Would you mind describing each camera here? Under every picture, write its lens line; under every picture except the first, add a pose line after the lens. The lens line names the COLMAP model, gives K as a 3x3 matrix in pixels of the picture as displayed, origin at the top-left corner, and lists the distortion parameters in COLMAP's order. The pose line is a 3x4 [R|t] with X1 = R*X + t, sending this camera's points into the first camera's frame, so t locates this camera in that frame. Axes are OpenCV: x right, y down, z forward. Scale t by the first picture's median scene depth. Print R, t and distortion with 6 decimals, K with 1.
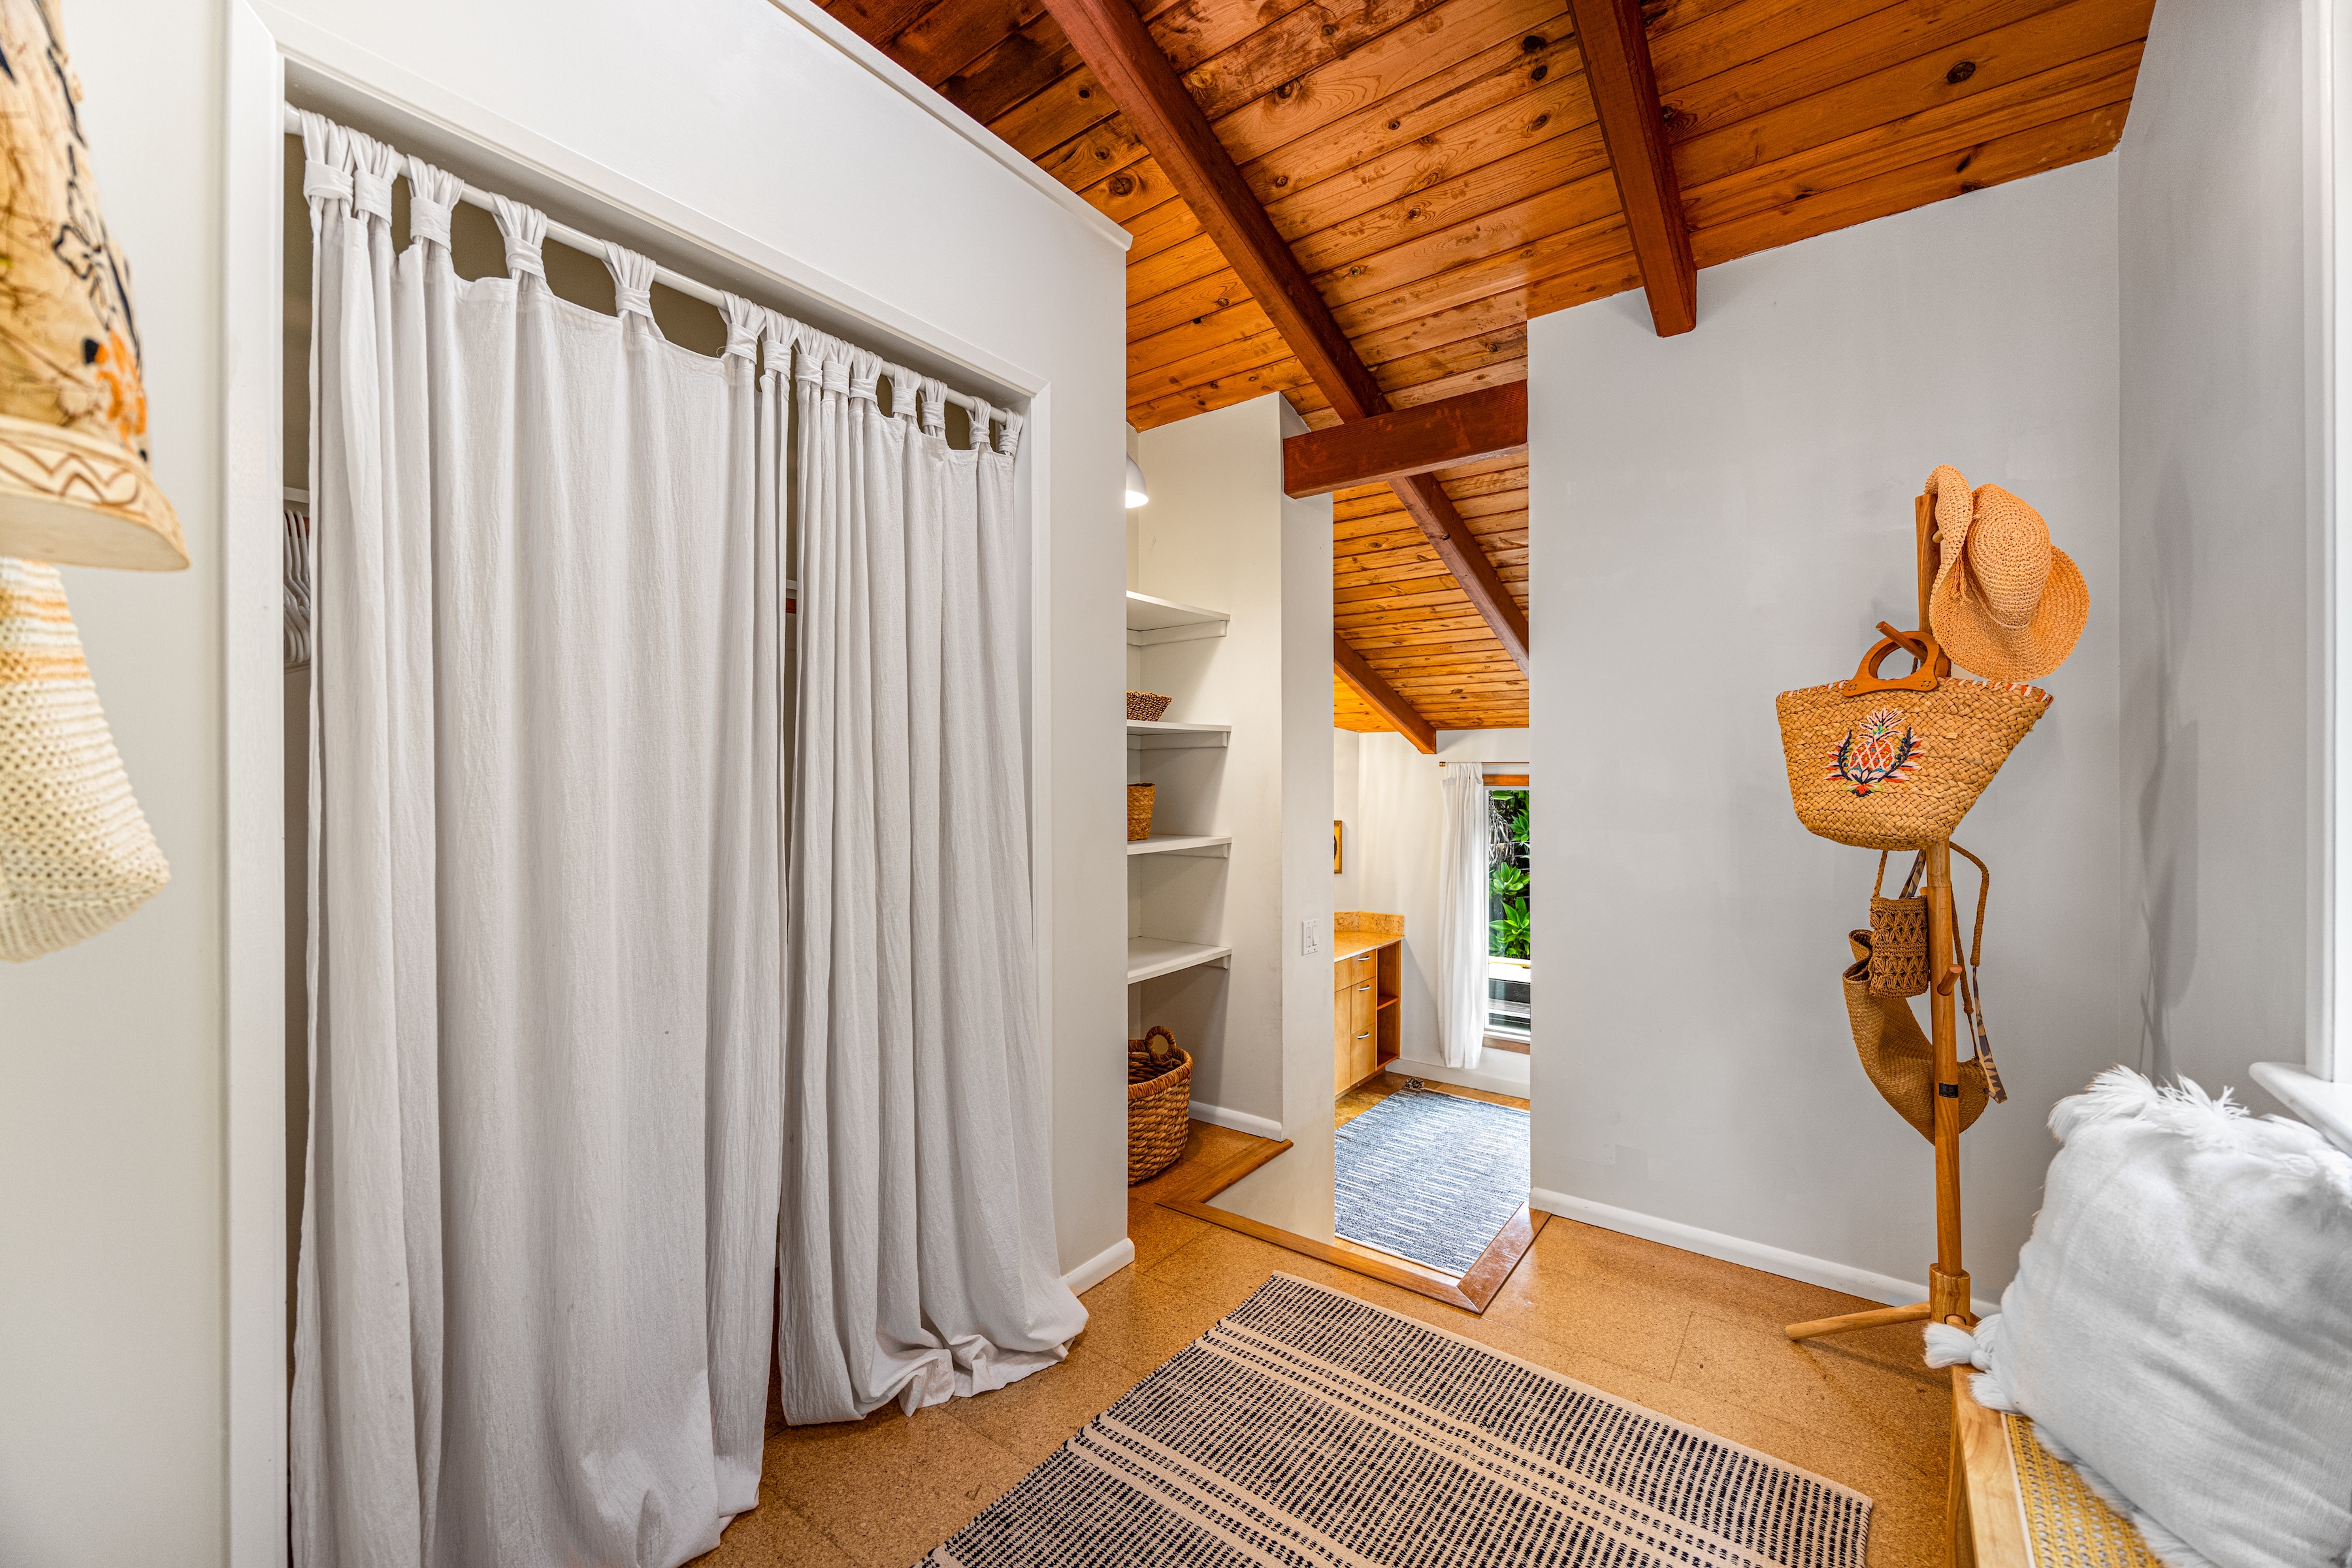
lens RADIAL K [[928.3, 0, 1174.1], [0, 928.3, 762.3], [0, 0, 1]] dist [-0.001004, 0.000089]
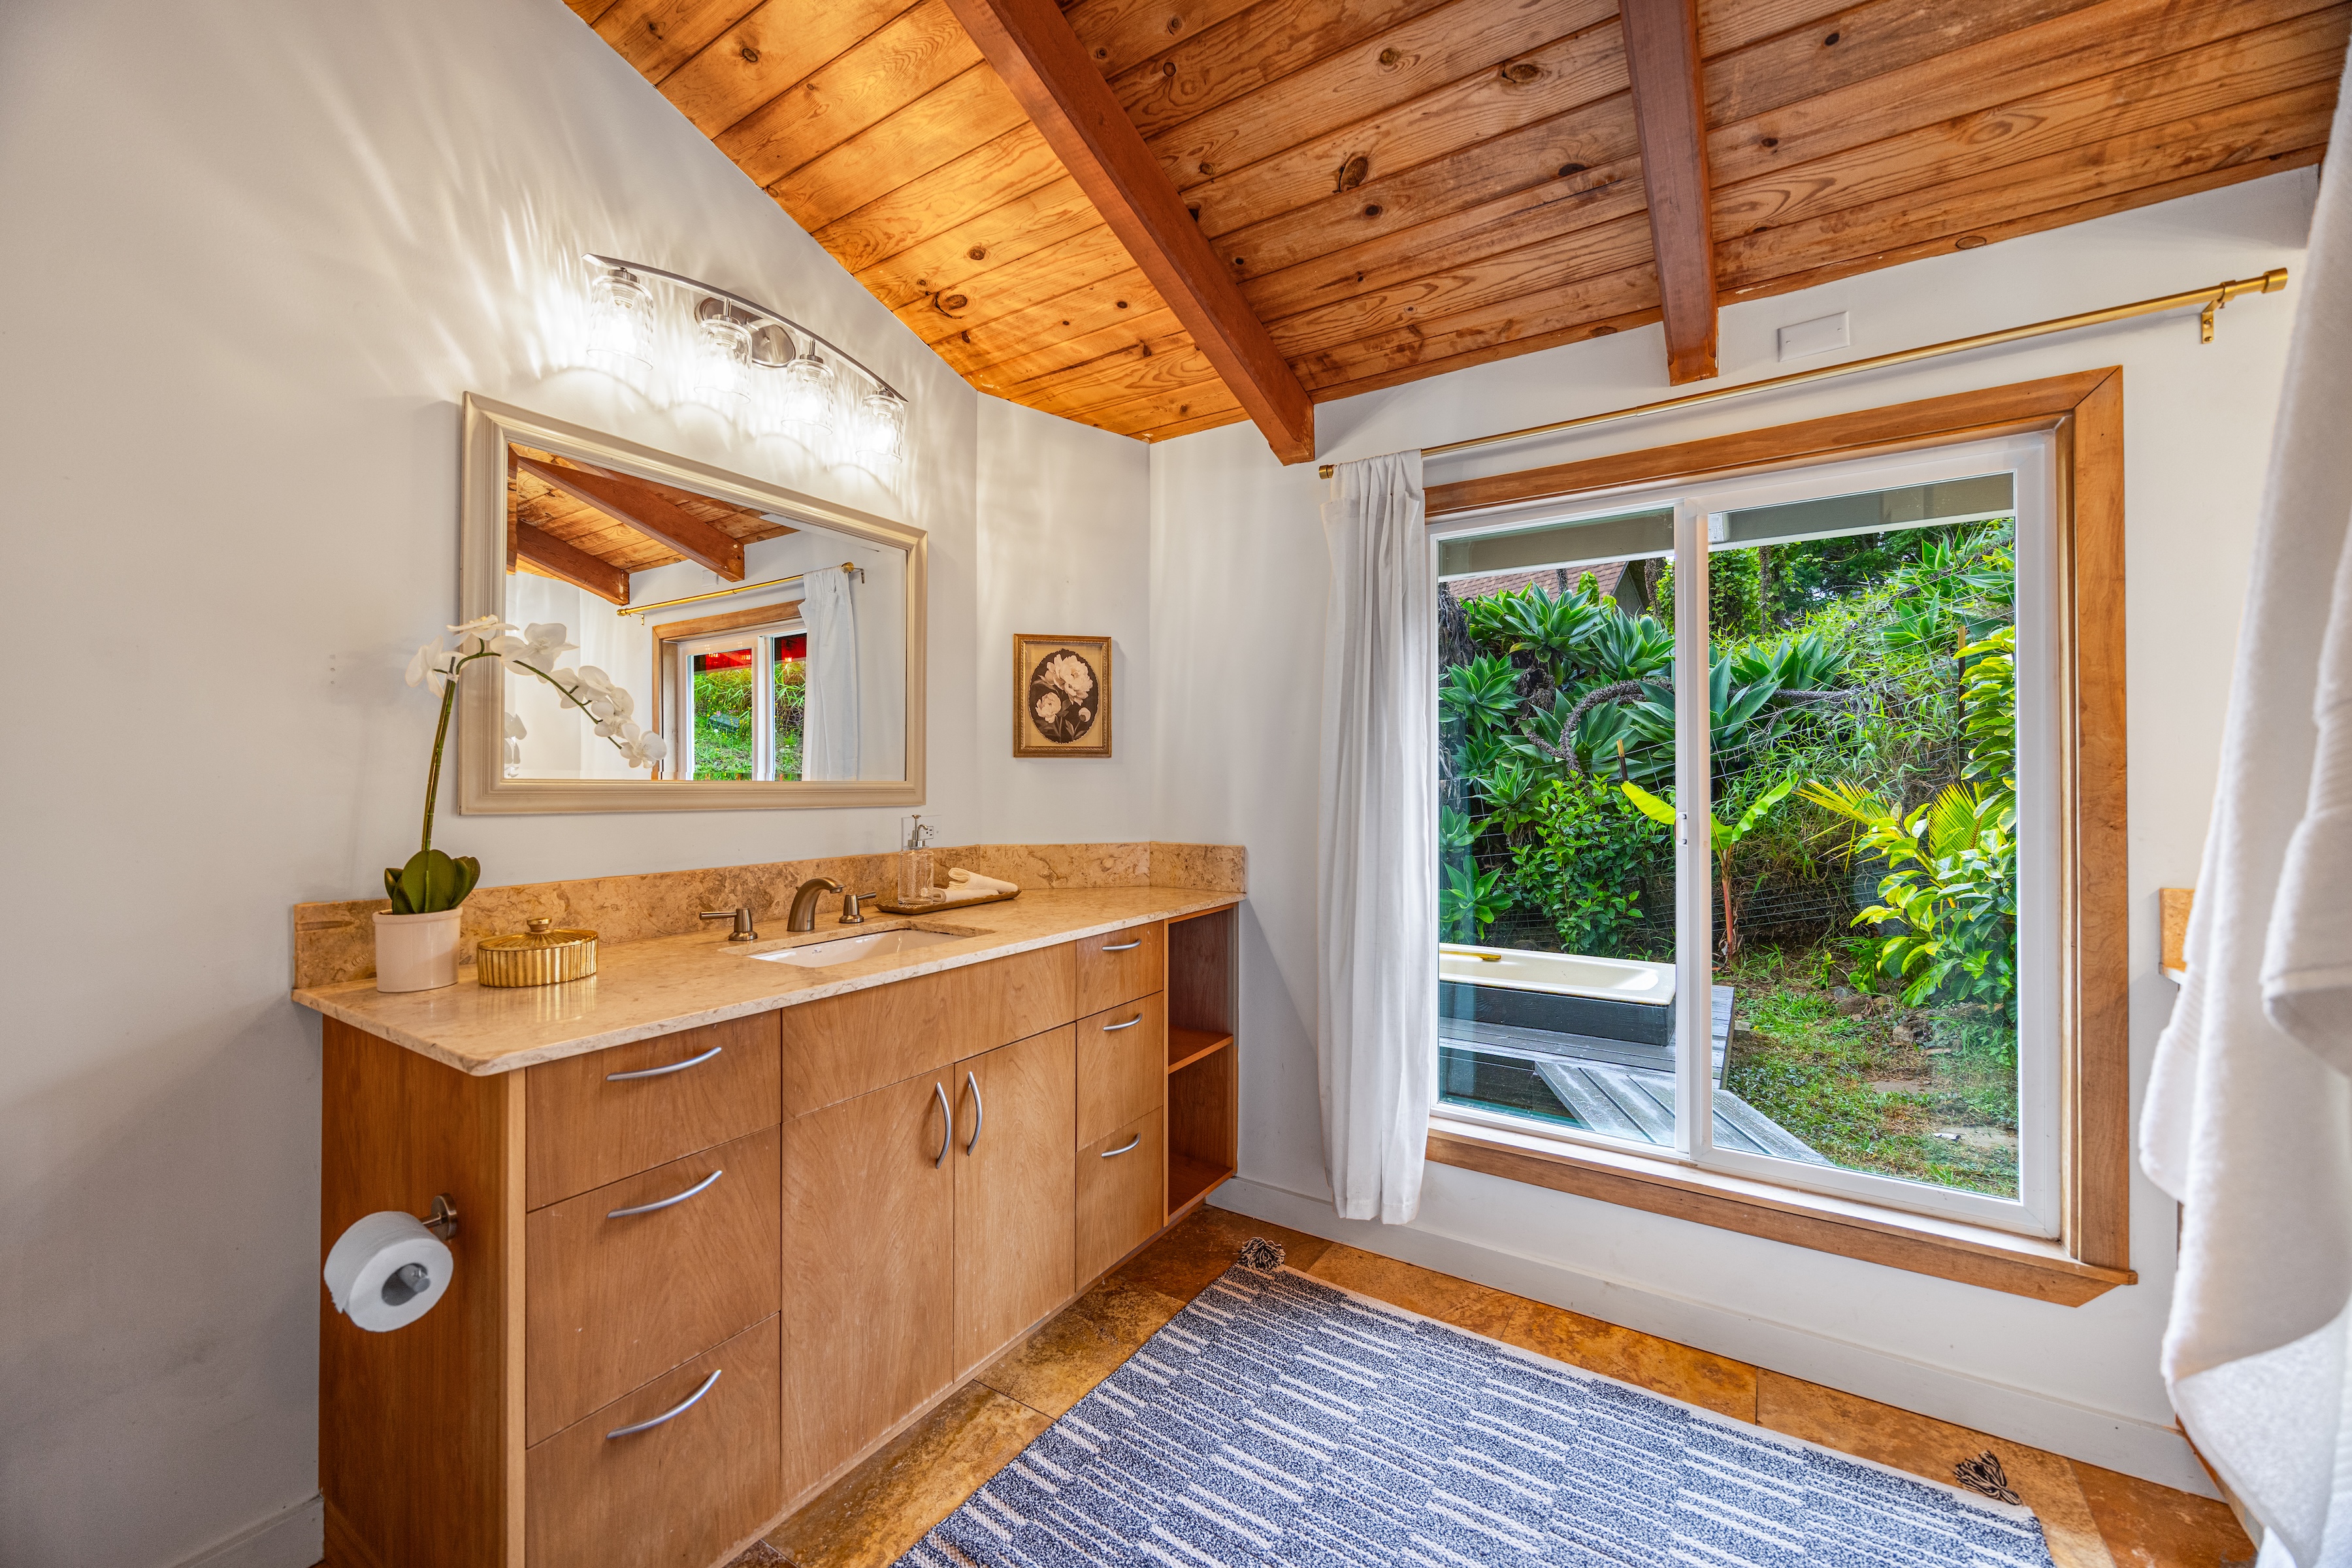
lens RADIAL K [[928.3, 0, 1174.1], [0, 928.3, 762.3], [0, 0, 1]] dist [-0.001004, 0.000089]
pose [[0.997481, -0.004869, 0.070770, 0.198190], [0.004765, 0.999987, 0.001641, 0.135125], [-0.070777, -0.001300, 0.997491, 0.614588]]
